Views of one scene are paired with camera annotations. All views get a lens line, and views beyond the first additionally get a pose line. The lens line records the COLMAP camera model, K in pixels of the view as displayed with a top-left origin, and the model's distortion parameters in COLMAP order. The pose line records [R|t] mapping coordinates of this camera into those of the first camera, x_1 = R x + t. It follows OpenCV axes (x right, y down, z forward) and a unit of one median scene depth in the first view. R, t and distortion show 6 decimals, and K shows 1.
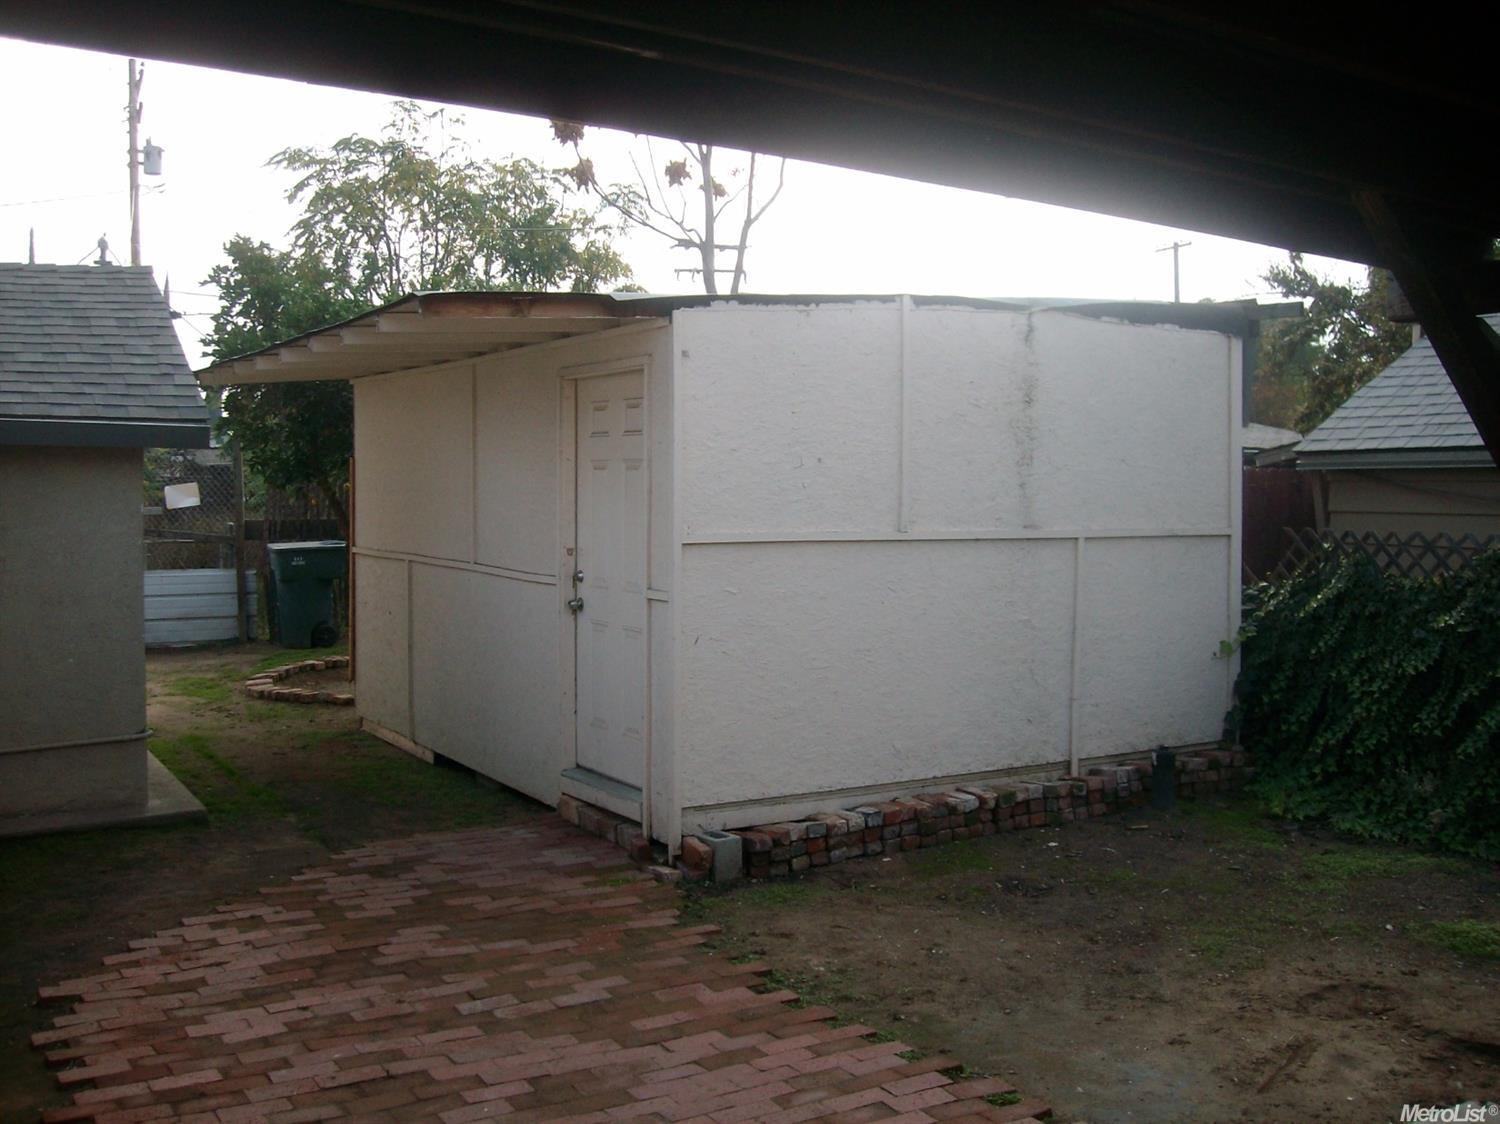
lens RADIAL K [[1544.3, 0, 755.8], [0, 1544.3, 546.6], [0, 0, 1]] dist [-0.151558, 0.126710]
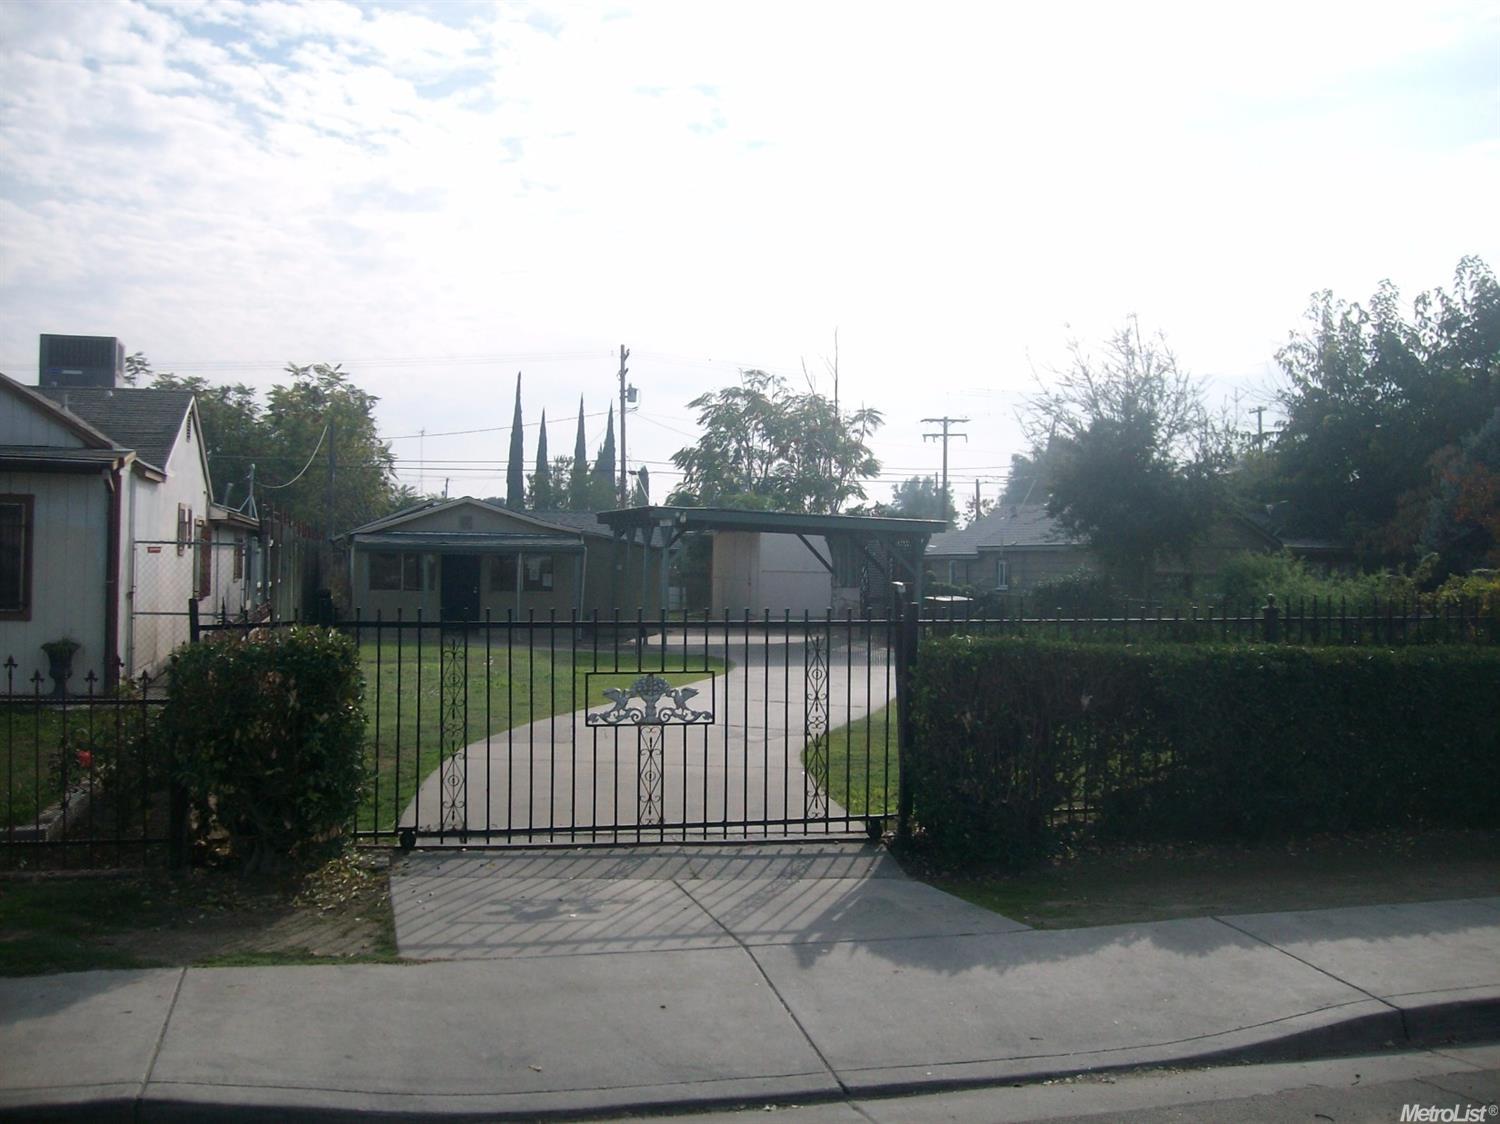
lens RADIAL K [[1544.3, 0, 755.8], [0, 1544.3, 546.6], [0, 0, 1]] dist [-0.151558, 0.126710]
pose [[0.966430, 0.008426, -0.256791, 0.321305], [-0.021671, 0.998574, -0.048791, 0.043186], [0.256013, 0.052718, 0.965235, -1.044623]]
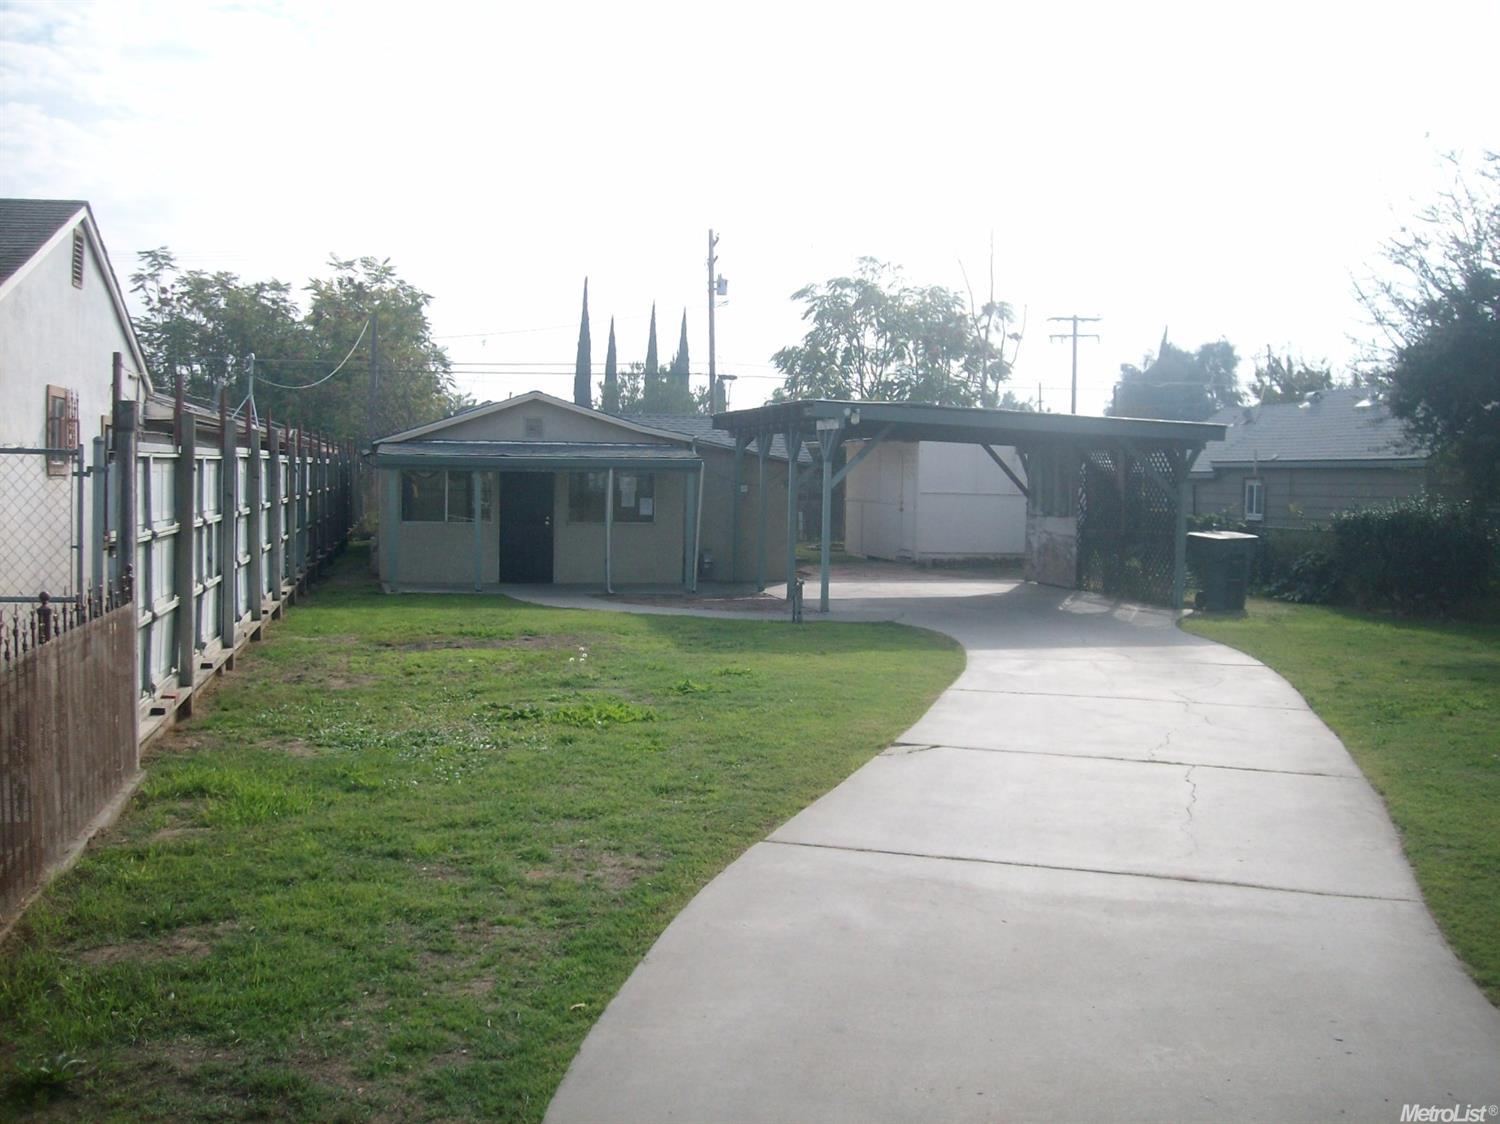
lens RADIAL K [[1544.3, 0, 755.8], [0, 1544.3, 546.6], [0, 0, 1]] dist [-0.151558, 0.126710]
pose [[0.955138, 0.023854, -0.295199, 0.183257], [-0.023143, 0.999715, 0.005903, 0.031002], [0.295255, 0.001193, 0.955418, -0.762136]]
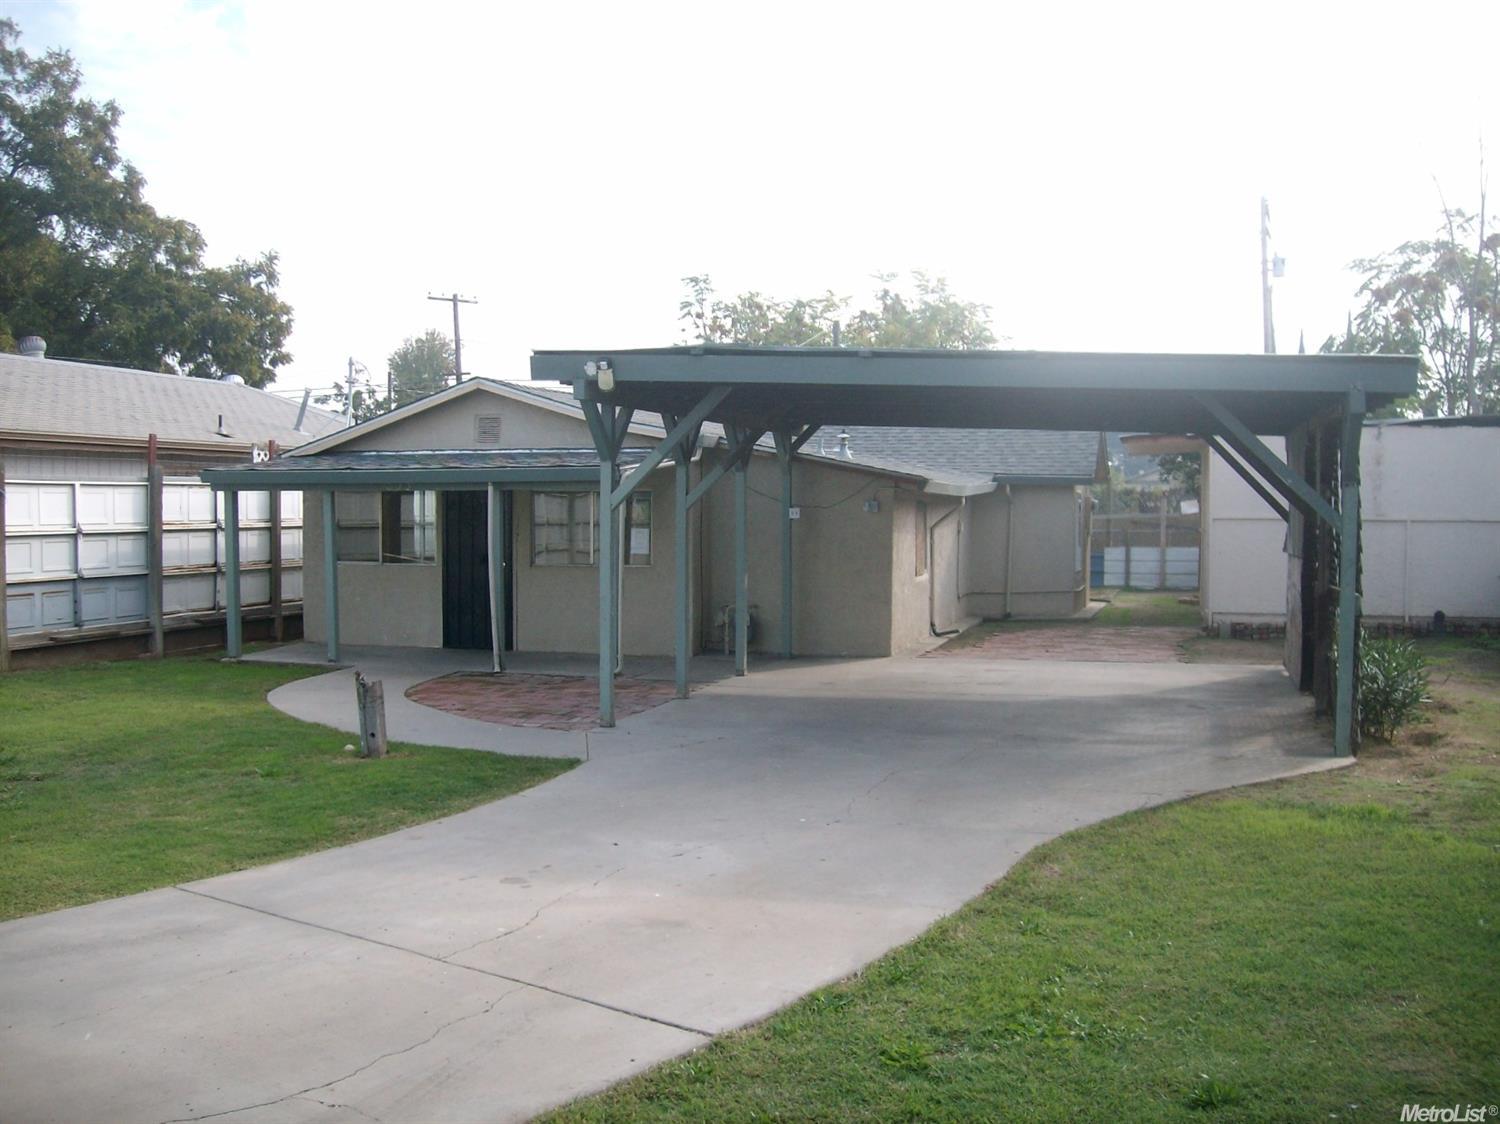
lens RADIAL K [[1532.5, 0, 750.0], [0, 1532.5, 562.0], [0, 0, 1]] dist [-0.098950, 0.005919]
pose [[0.690735, 0.024671, -0.722687, 0.308993], [-0.027949, 0.999582, 0.007410, 0.018143], [0.722567, 0.015080, 0.691136, -0.344812]]
